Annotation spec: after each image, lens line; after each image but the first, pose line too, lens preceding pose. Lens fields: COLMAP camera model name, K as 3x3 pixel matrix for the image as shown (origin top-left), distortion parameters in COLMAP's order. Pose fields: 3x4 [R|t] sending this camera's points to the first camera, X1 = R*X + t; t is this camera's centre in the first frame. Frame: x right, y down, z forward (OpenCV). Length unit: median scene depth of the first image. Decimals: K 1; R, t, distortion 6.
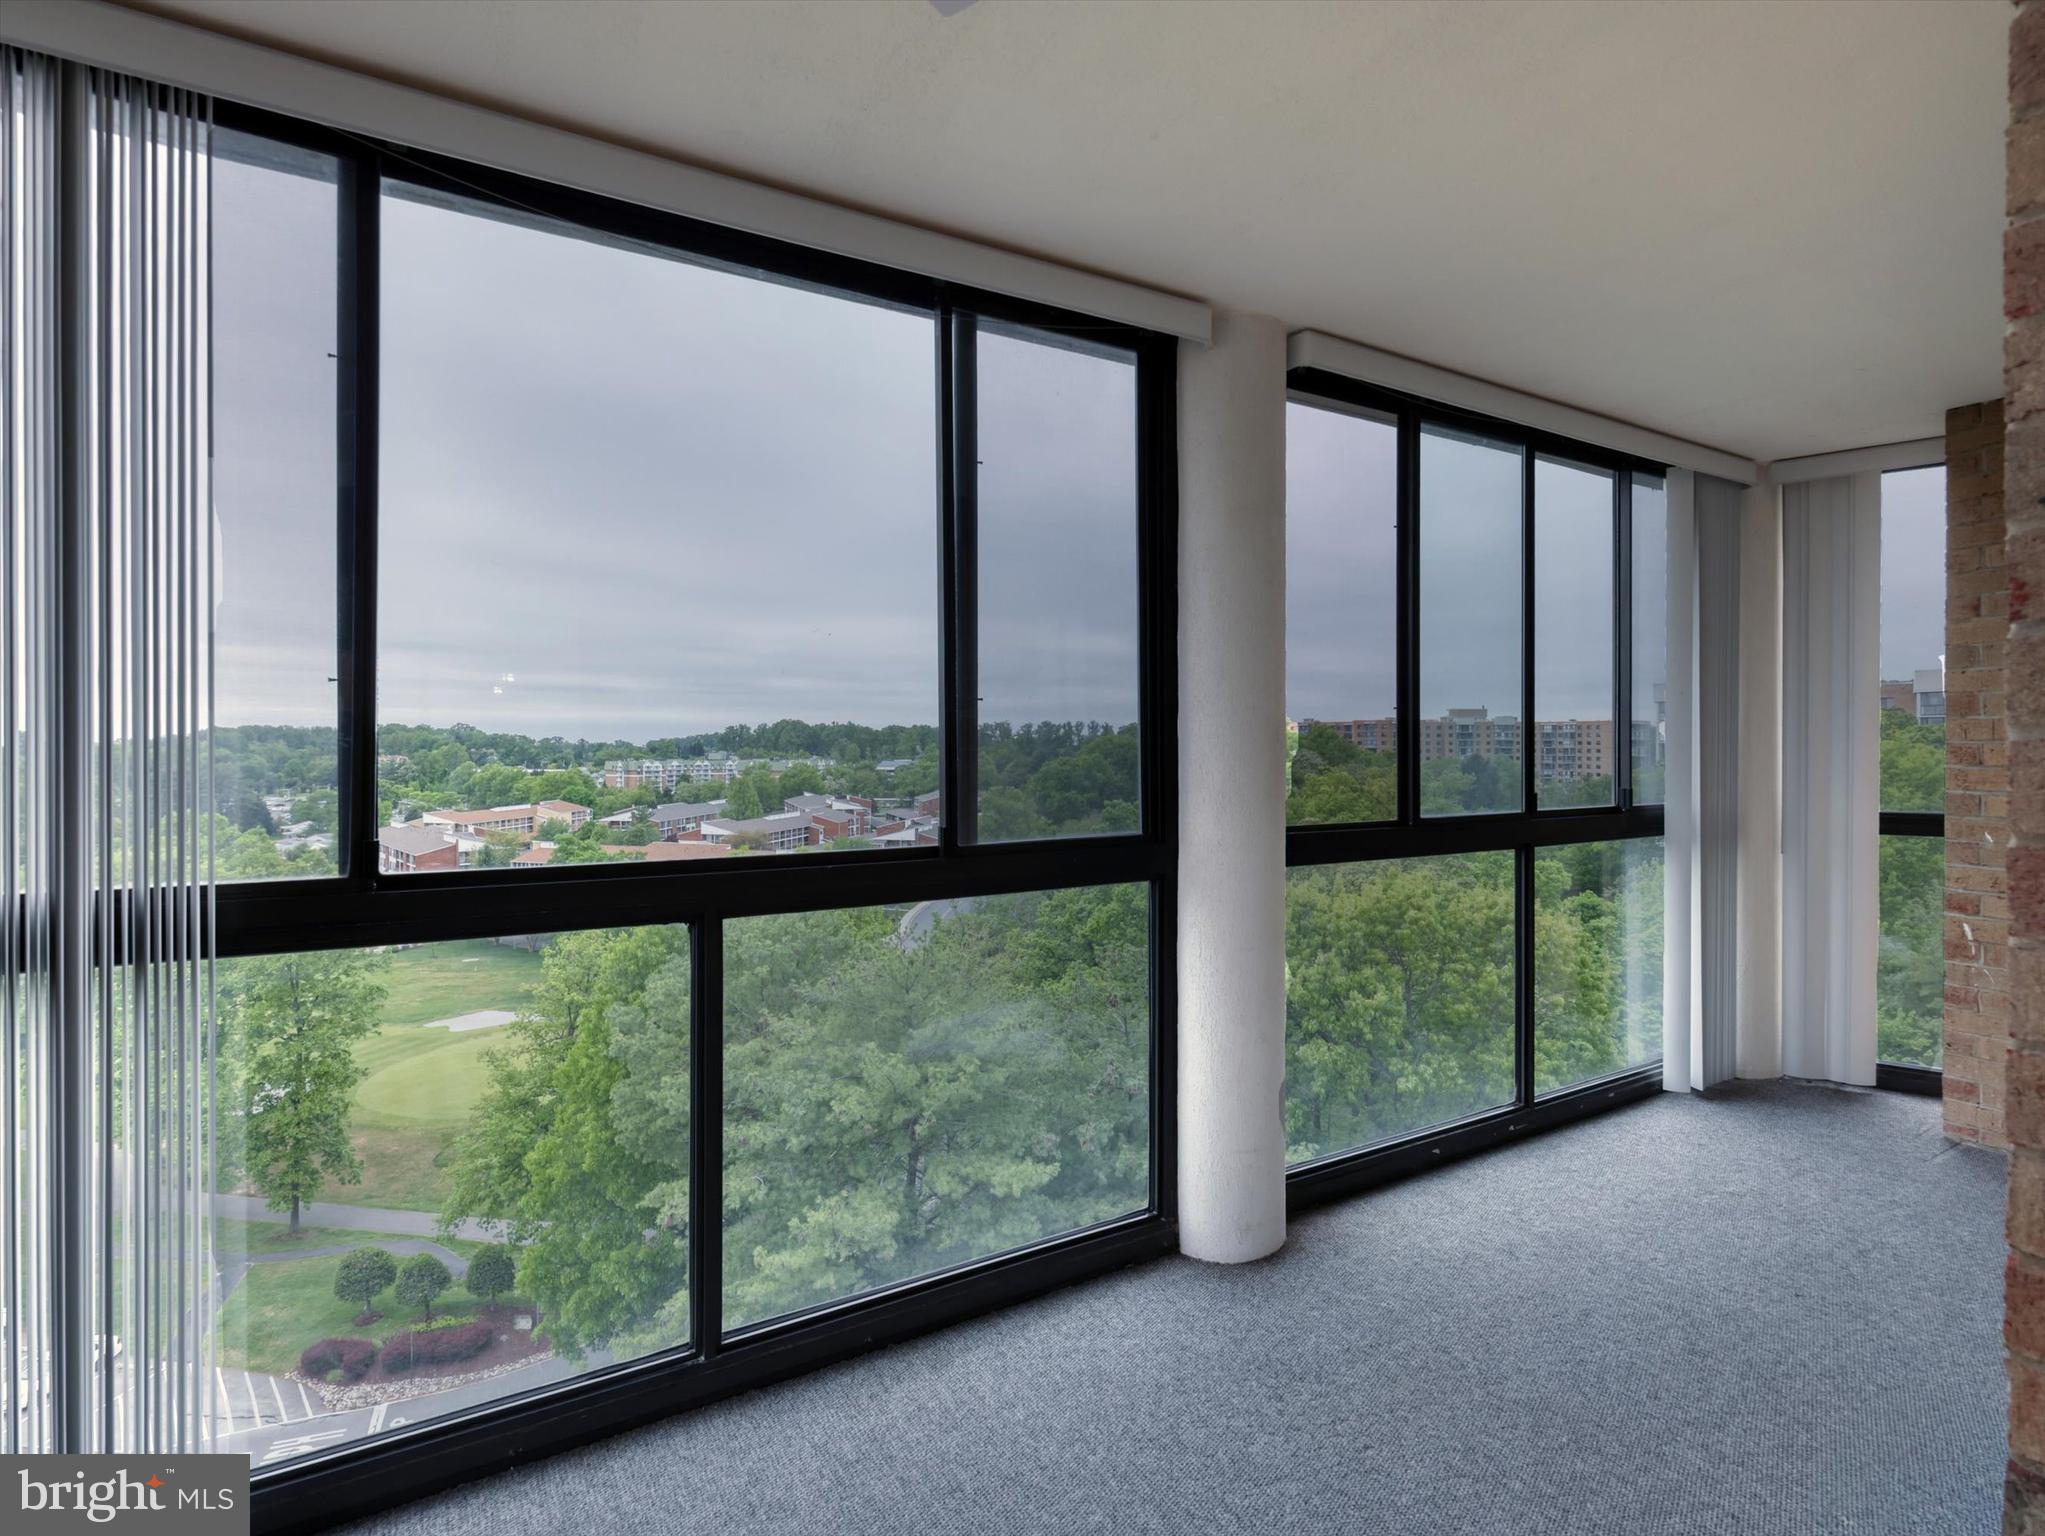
lens RADIAL K [[1015.1, 0, 1040.0], [0, 1015.1, 749.4], [0, 0, 1]] dist [0.003974, -0.000455]
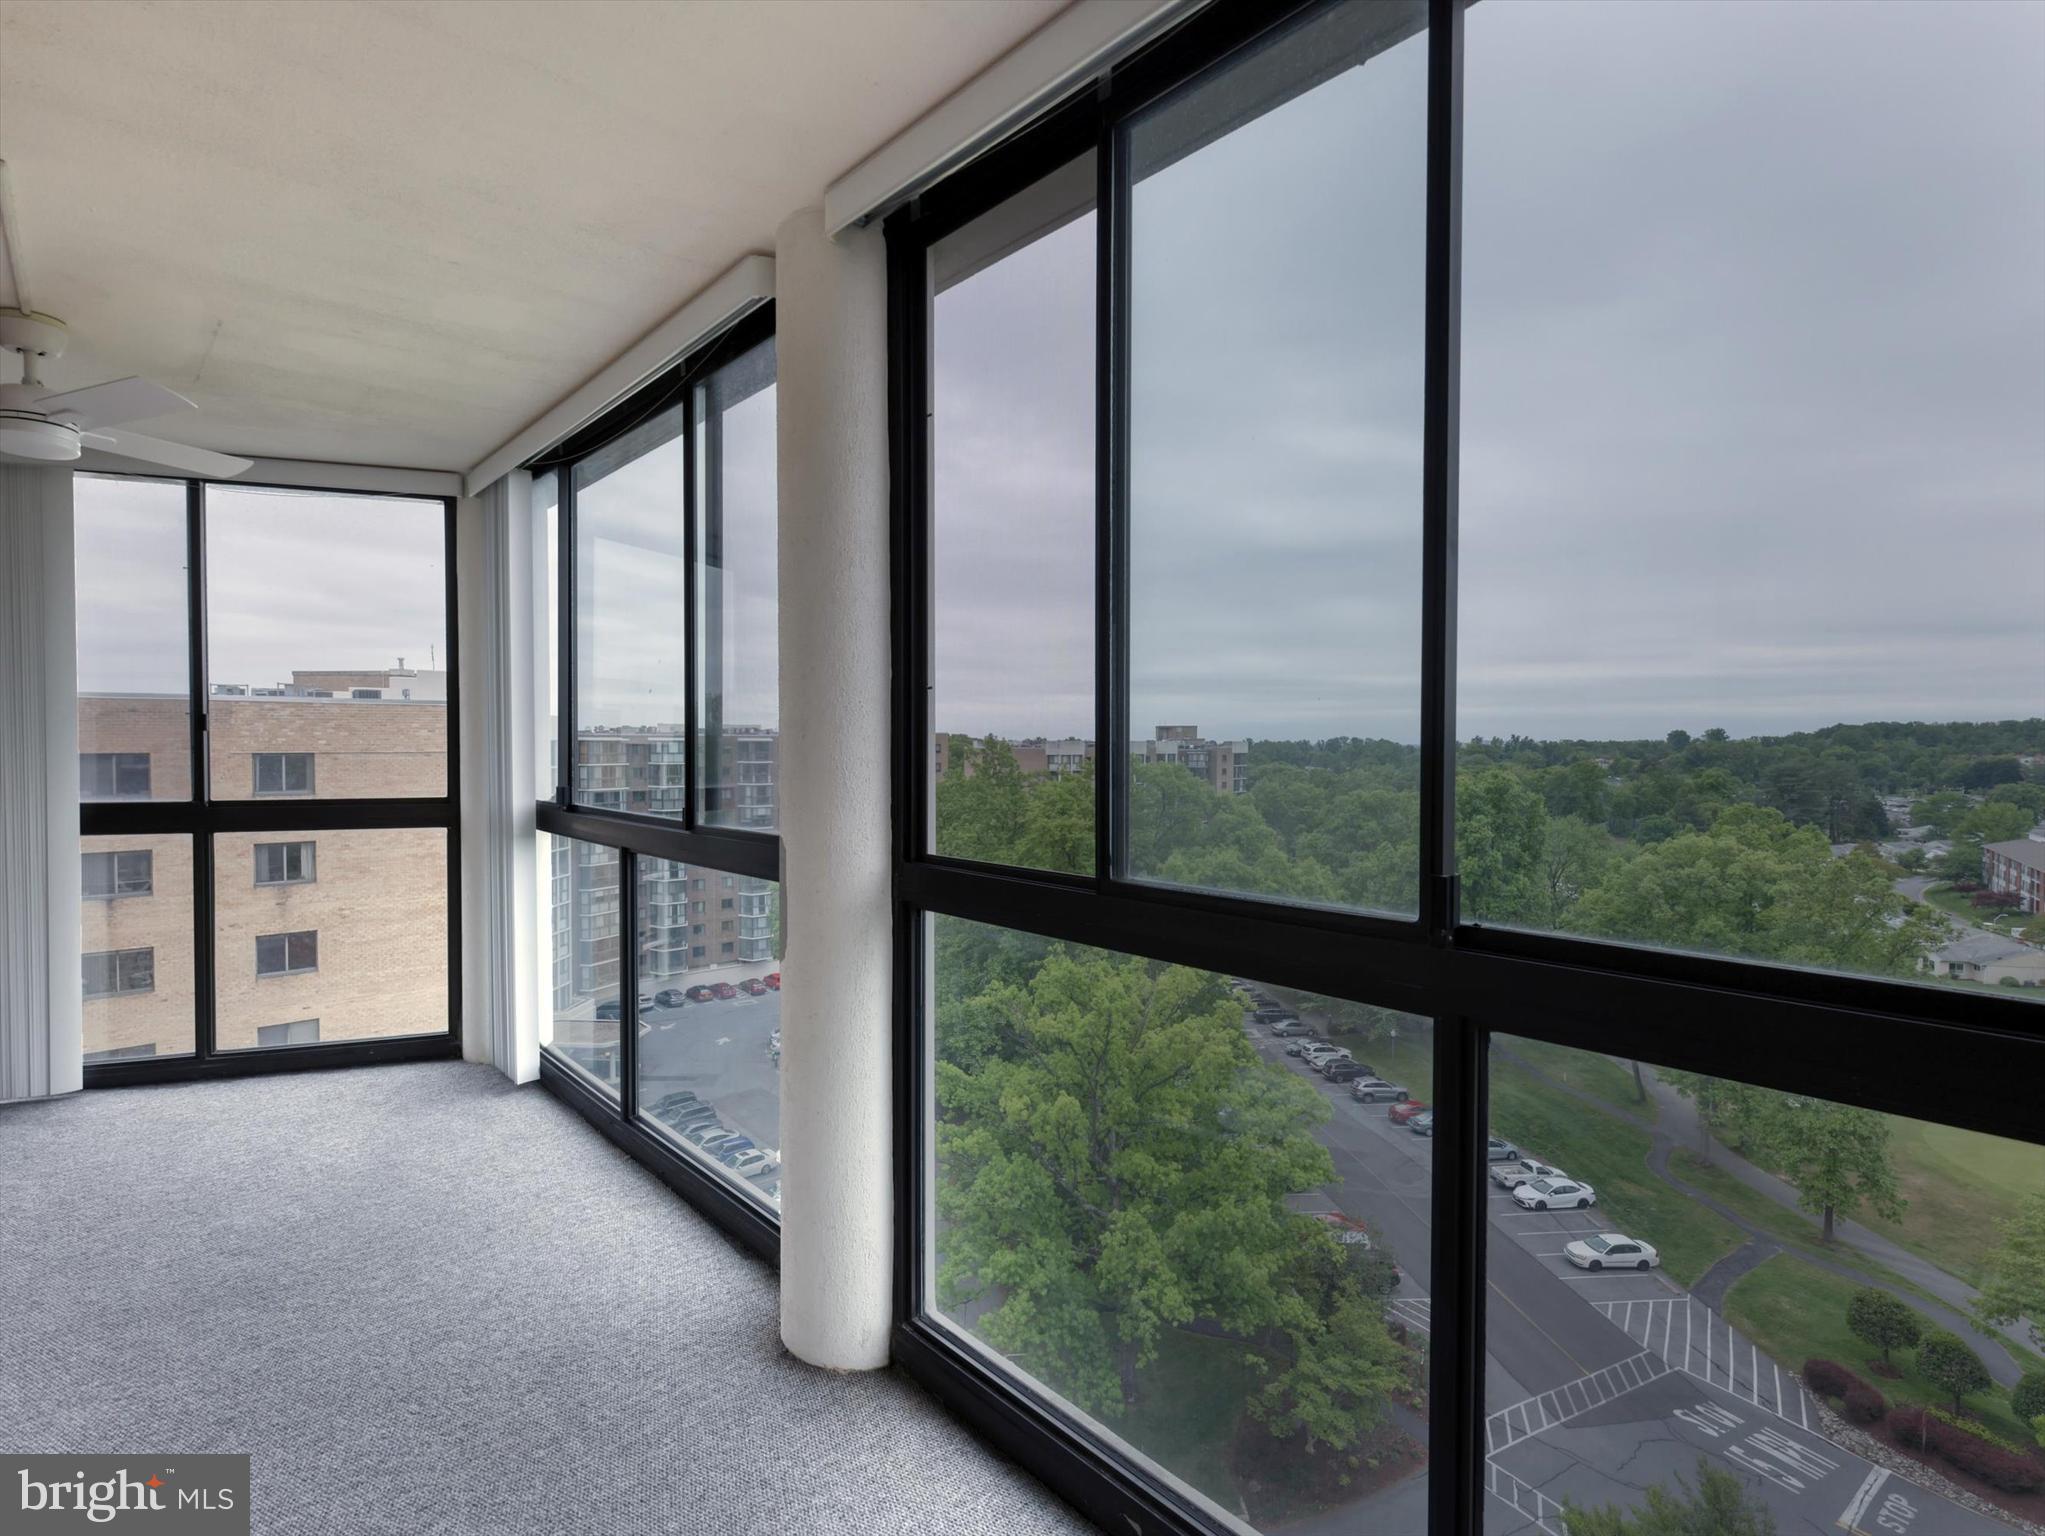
lens RADIAL K [[1015.1, 0, 1040.0], [0, 1015.1, 749.4], [0, 0, 1]] dist [0.003974, -0.000455]
pose [[0.200439, 0.009363, -0.979661, 0.130546], [-0.006901, 0.999943, 0.008145, -0.002910], [0.979682, 0.005128, 0.200492, 0.108567]]
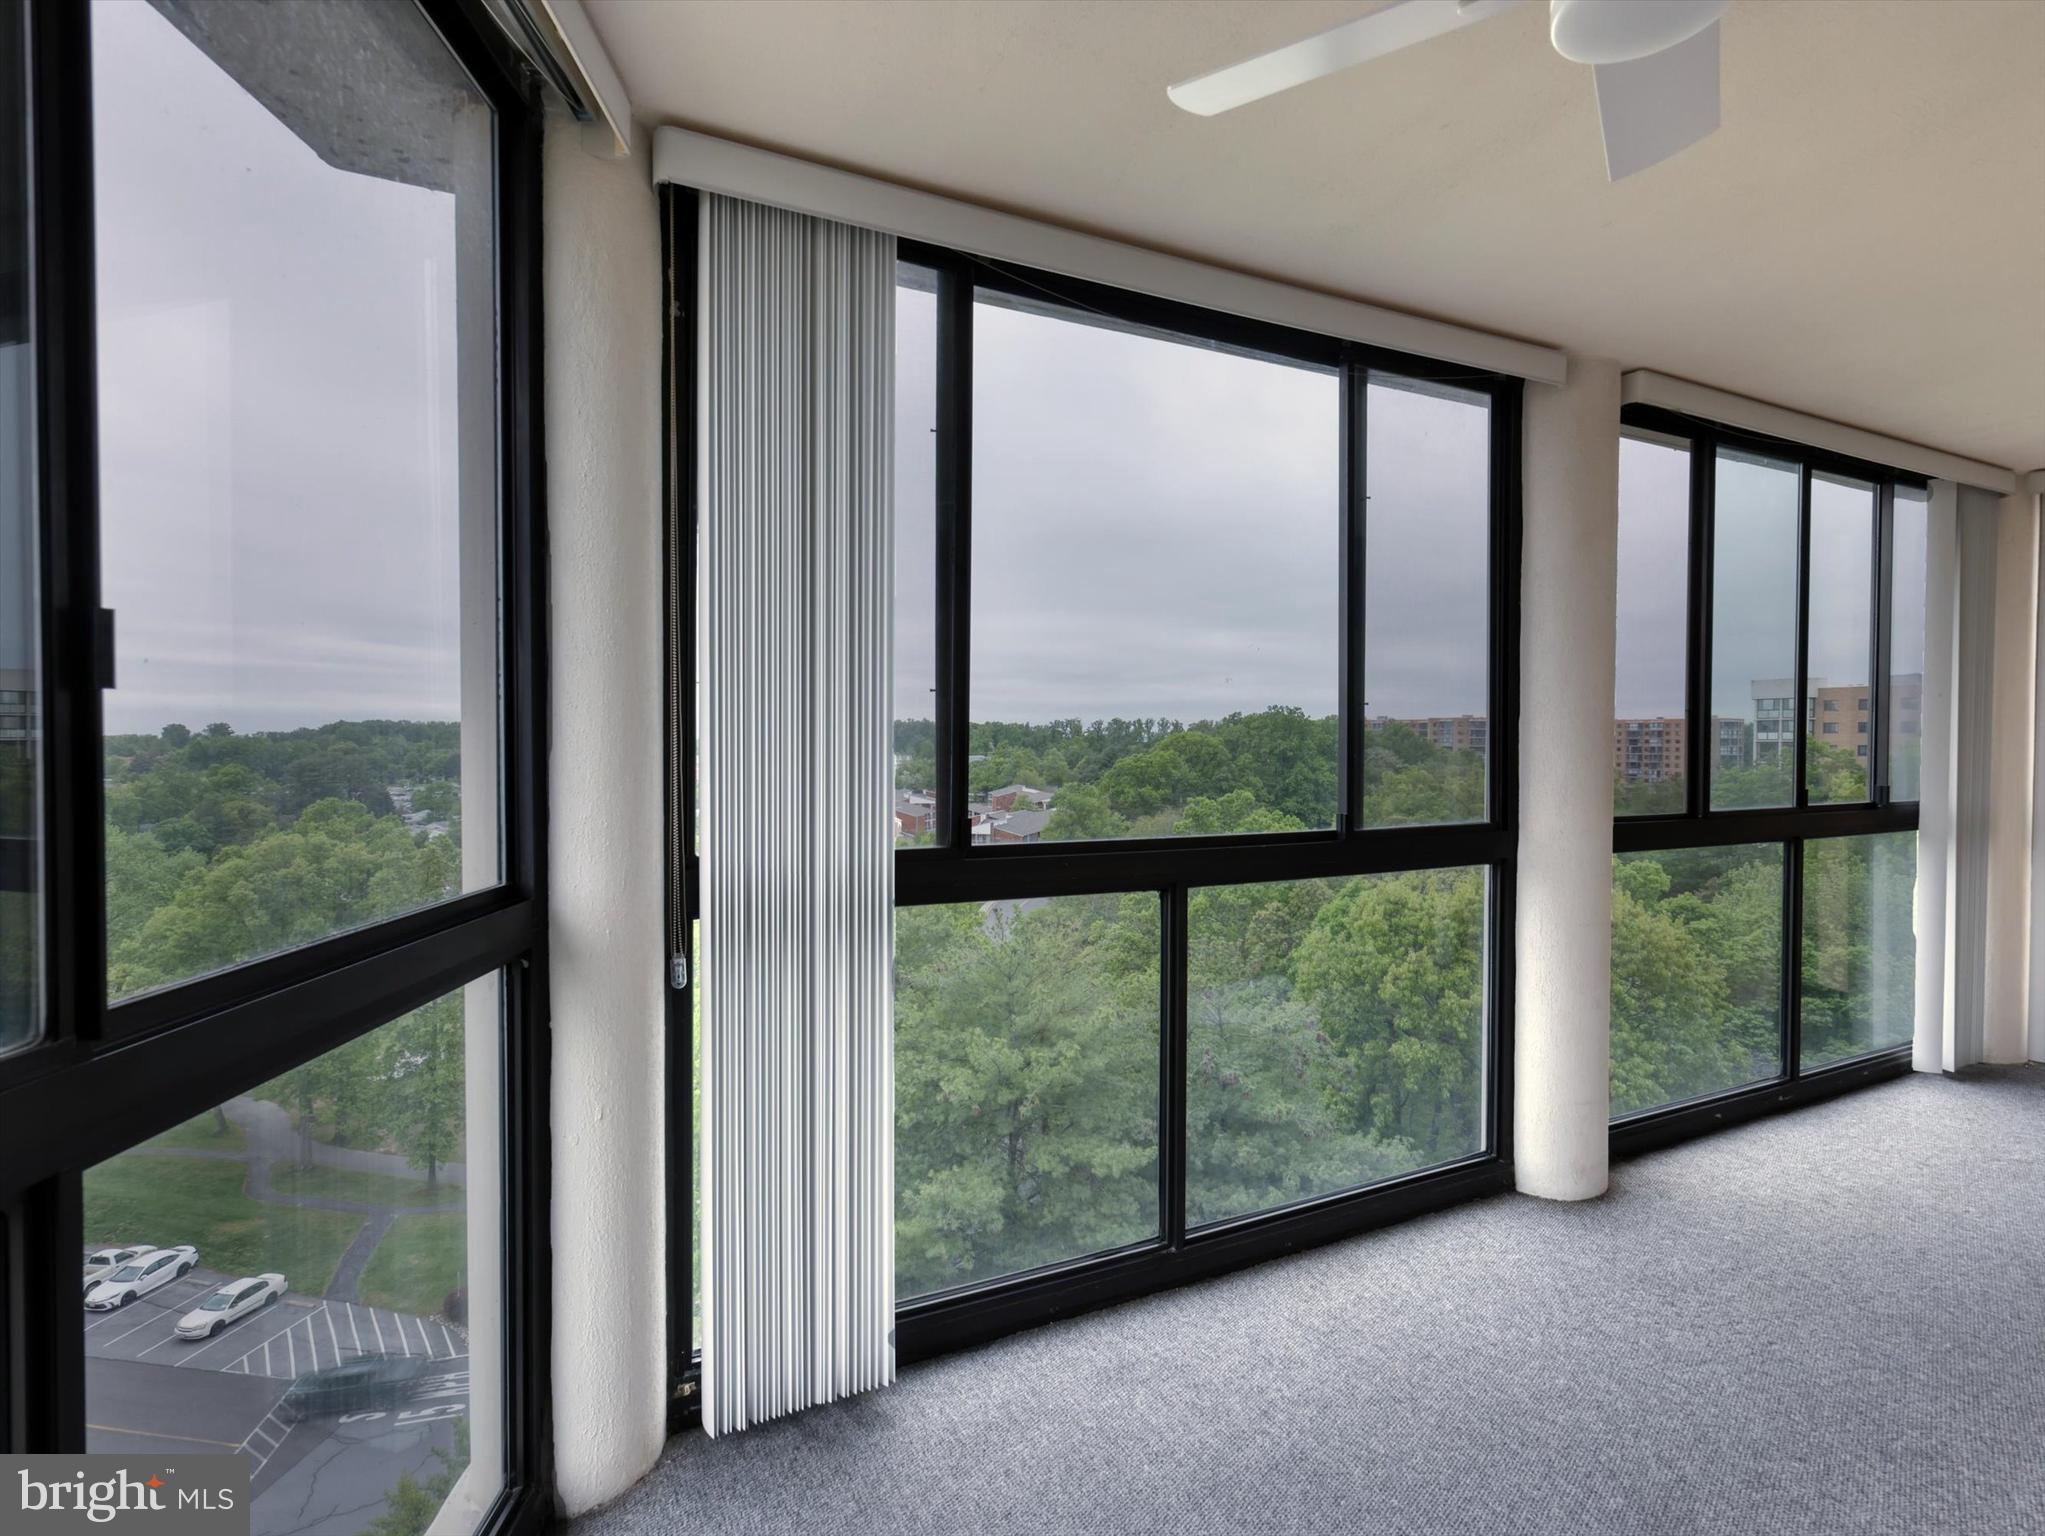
lens RADIAL K [[1001.4, 0, 1030.0], [0, 1001.4, 763.7], [0, 0, 1]] dist [0.002340, 0.000719]
pose [[0.997134, 0.005802, -0.075435, -0.035046], [-0.004459, 0.999829, 0.017947, 0.000004], [0.075526, -0.017559, 0.996989, -0.016353]]
